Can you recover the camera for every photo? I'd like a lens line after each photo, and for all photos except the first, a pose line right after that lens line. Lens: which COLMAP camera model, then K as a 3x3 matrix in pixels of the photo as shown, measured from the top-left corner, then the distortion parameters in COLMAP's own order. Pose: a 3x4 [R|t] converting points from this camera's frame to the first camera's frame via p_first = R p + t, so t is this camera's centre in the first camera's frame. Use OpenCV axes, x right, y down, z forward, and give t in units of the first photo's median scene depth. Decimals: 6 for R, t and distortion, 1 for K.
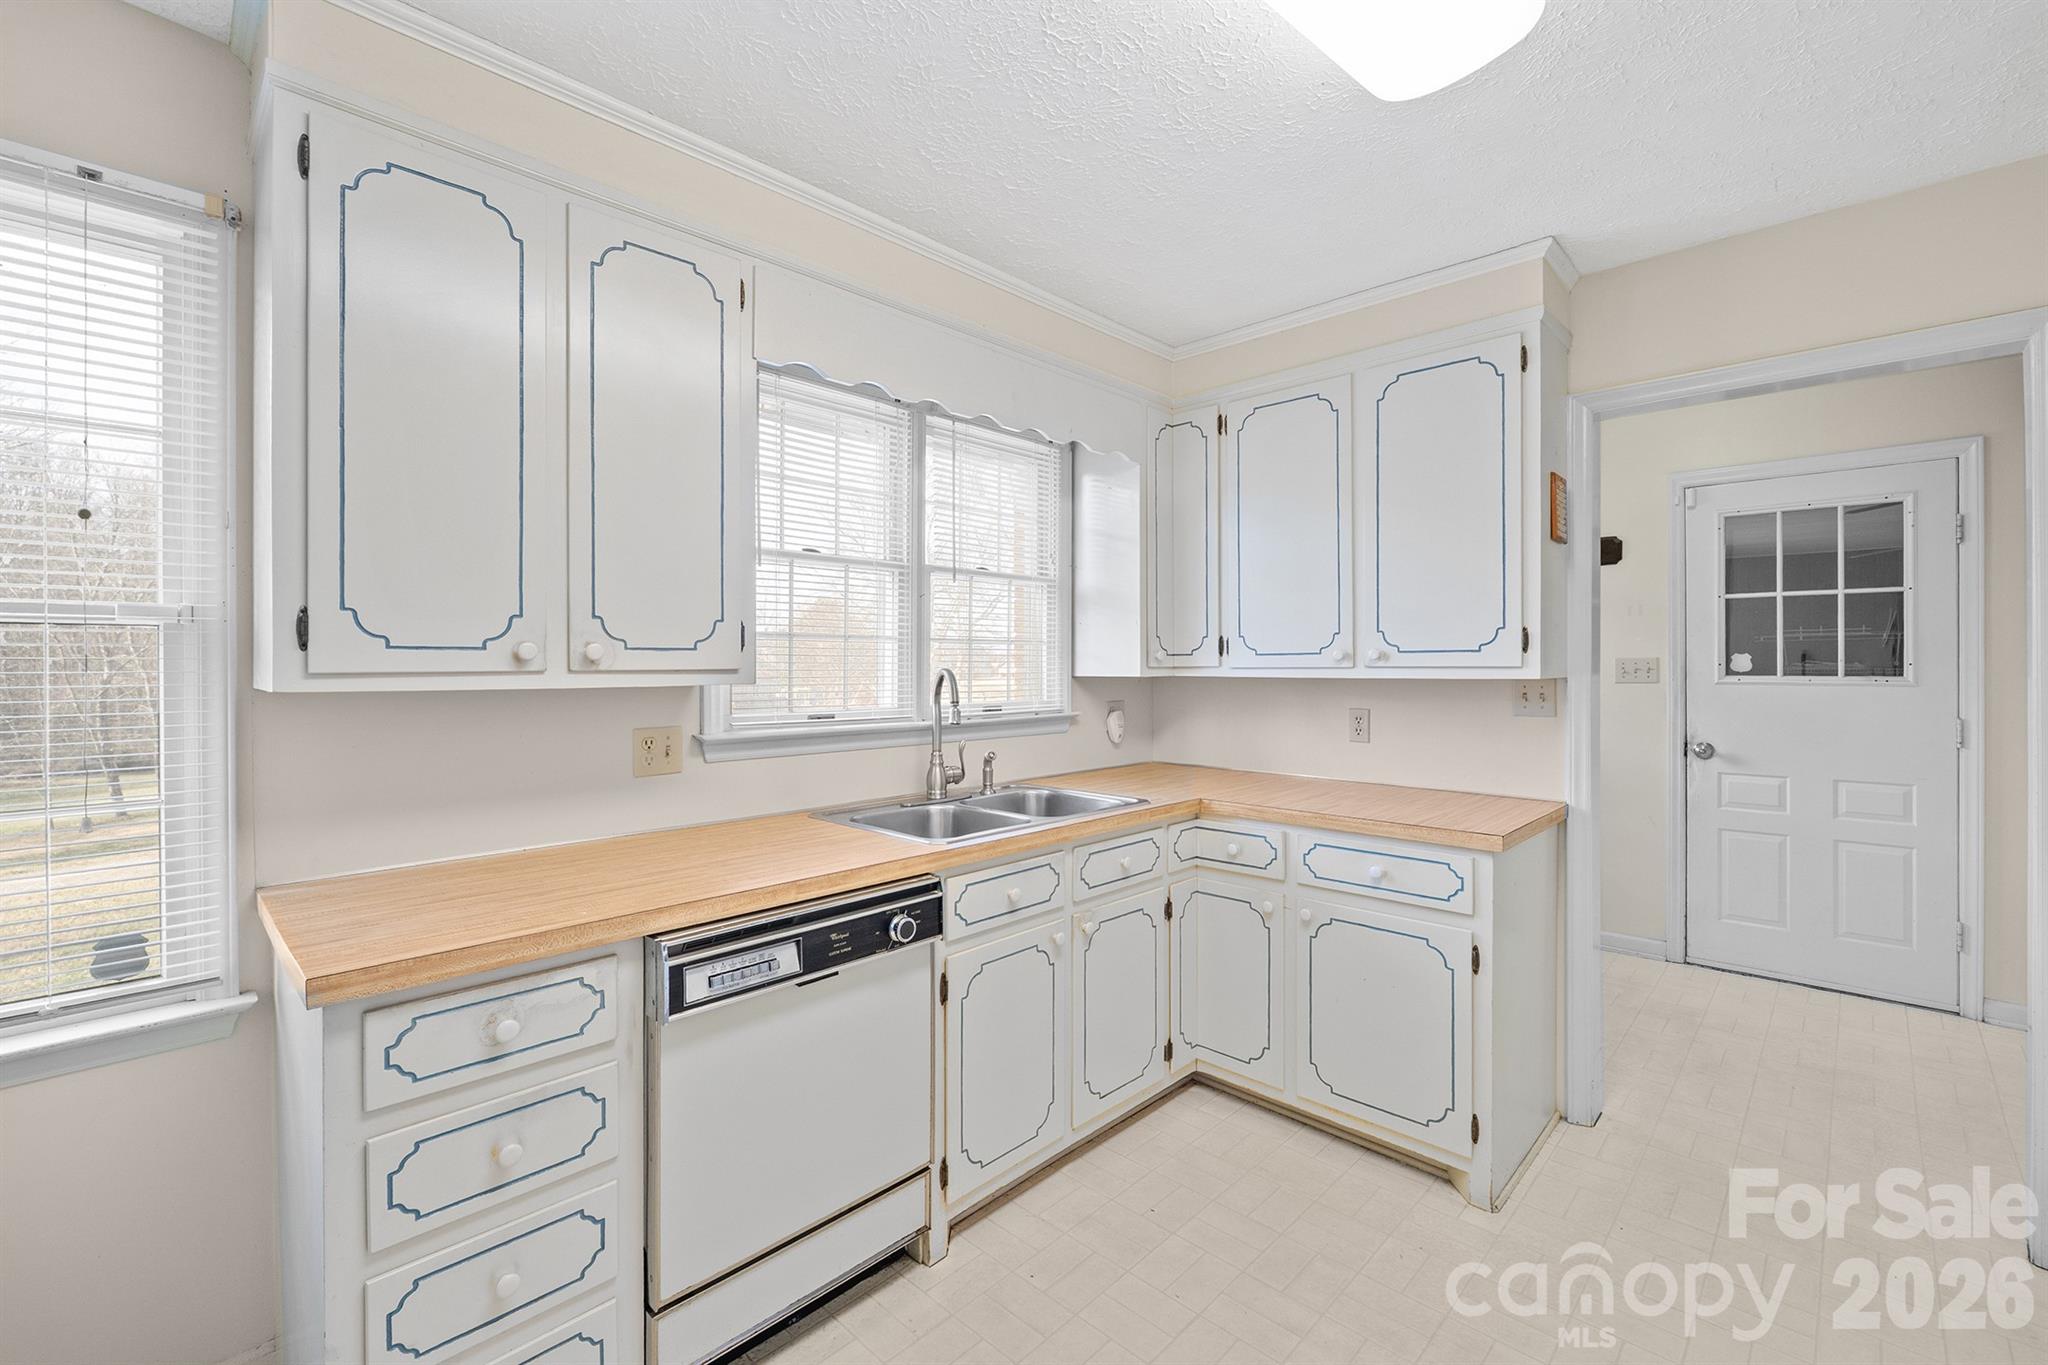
lens RADIAL K [[870.9, 0, 1028.7], [0, 870.9, 654.5], [0, 0, 1]] dist [-0.007210, -0.000119]
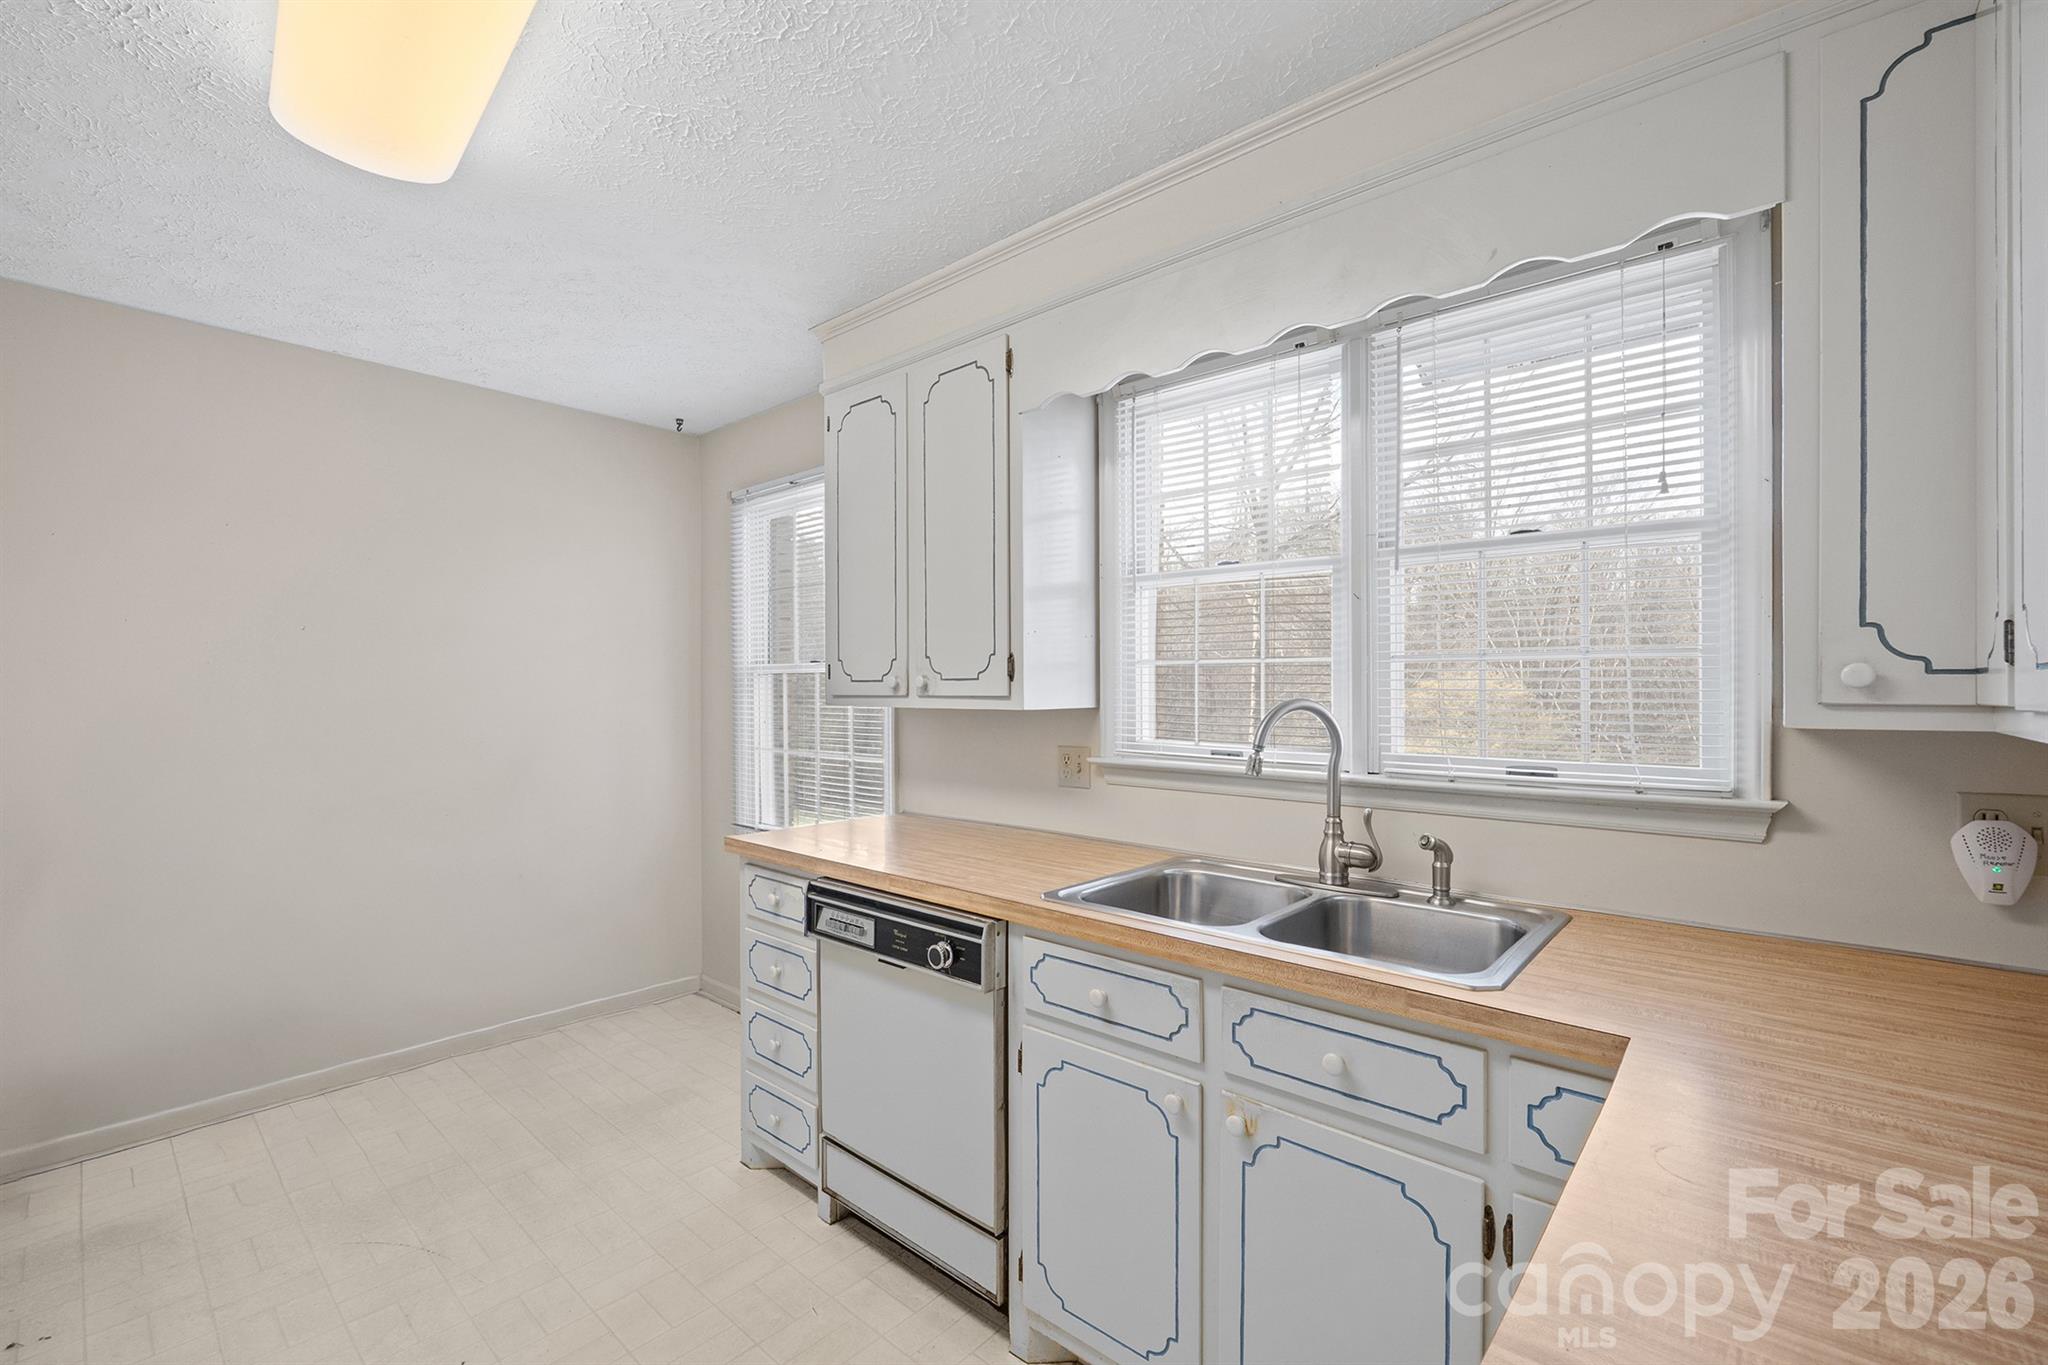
lens RADIAL K [[870.9, 0, 1016.9], [0, 870.9, 693.5], [0, 0, 1]] dist [-0.007210, -0.000119]
pose [[0.035000, 0.007113, -0.999362, 0.703702], [0.008588, 0.999936, 0.007418, 0.005229], [0.999350, -0.008842, 0.034937, 0.865654]]
